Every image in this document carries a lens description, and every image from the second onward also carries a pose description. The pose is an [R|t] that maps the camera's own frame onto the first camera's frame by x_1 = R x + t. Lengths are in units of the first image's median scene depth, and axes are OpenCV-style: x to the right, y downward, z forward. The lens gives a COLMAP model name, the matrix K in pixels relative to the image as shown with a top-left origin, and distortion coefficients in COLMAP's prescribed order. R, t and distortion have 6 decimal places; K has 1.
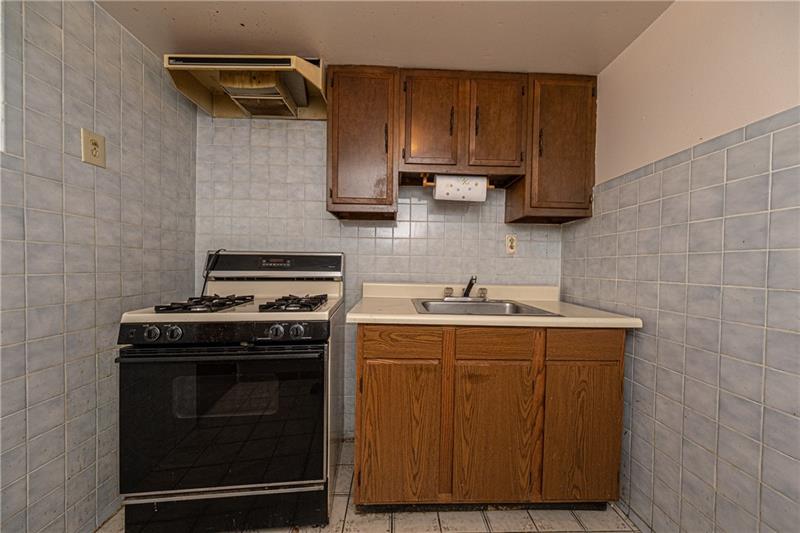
lens RADIAL K [[284.6, 0, 401.9], [0, 284.6, 268.8], [0, 0, 1]] dist [0.000348, 0.000073]
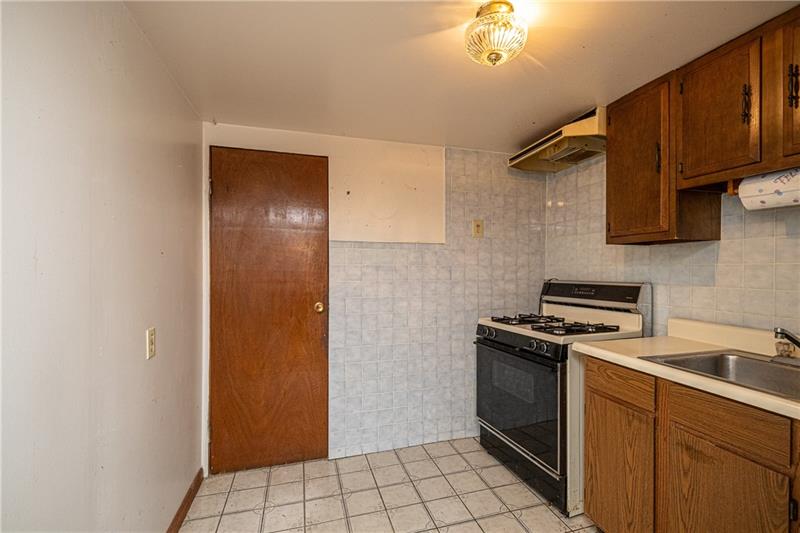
lens RADIAL K [[348.3, 0, 400.0], [0, 348.3, 266.5], [0, 0, 1]] dist [-0.034217, -0.000316]
pose [[0.238951, -0.022406, -0.970773, 0.799304], [-0.012051, 0.999588, -0.026037, -0.085094], [0.970957, 0.017920, 0.238582, -0.031246]]
